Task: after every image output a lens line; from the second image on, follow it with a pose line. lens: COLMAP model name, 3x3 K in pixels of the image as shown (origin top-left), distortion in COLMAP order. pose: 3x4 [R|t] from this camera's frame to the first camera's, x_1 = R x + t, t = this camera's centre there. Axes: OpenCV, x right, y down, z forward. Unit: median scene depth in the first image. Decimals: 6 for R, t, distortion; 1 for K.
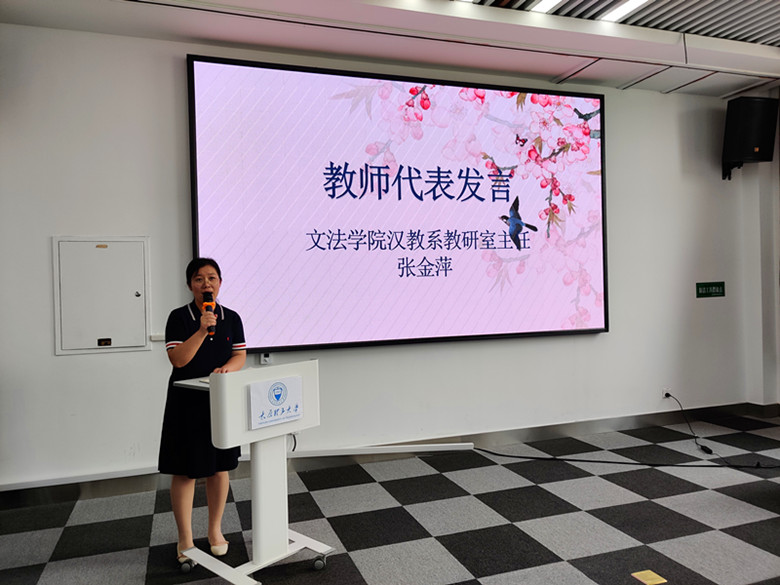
lens RADIAL K [[593.5, 0, 386.6], [0, 593.5, 289.7], [0, 0, 1]] dist [0.028490, -0.007362]
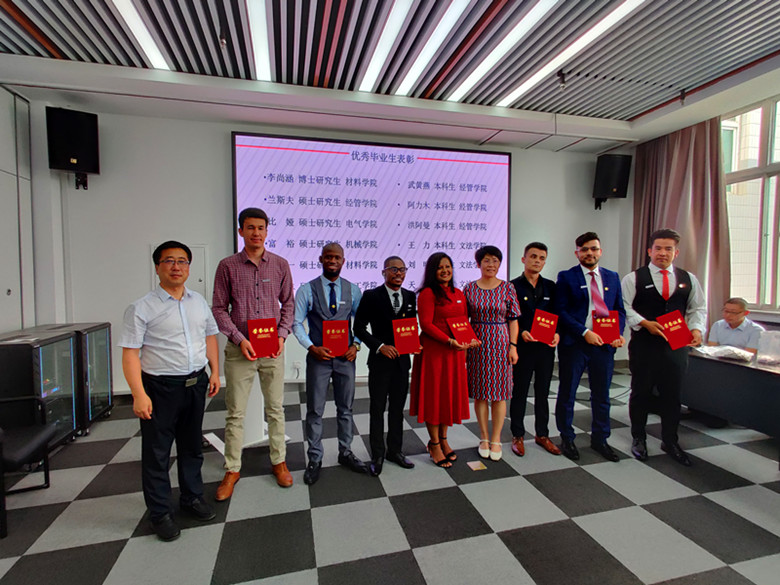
lens RADIAL K [[393.0, 0, 389.7], [0, 393.0, 290.1], [0, 0, 1]] dist [0.003126, 0.000453]
pose [[0.996814, 0.022665, -0.076476, 0.150159], [-0.019355, 0.998855, 0.043746, -0.018296], [0.077380, -0.042126, 0.996111, -0.030249]]
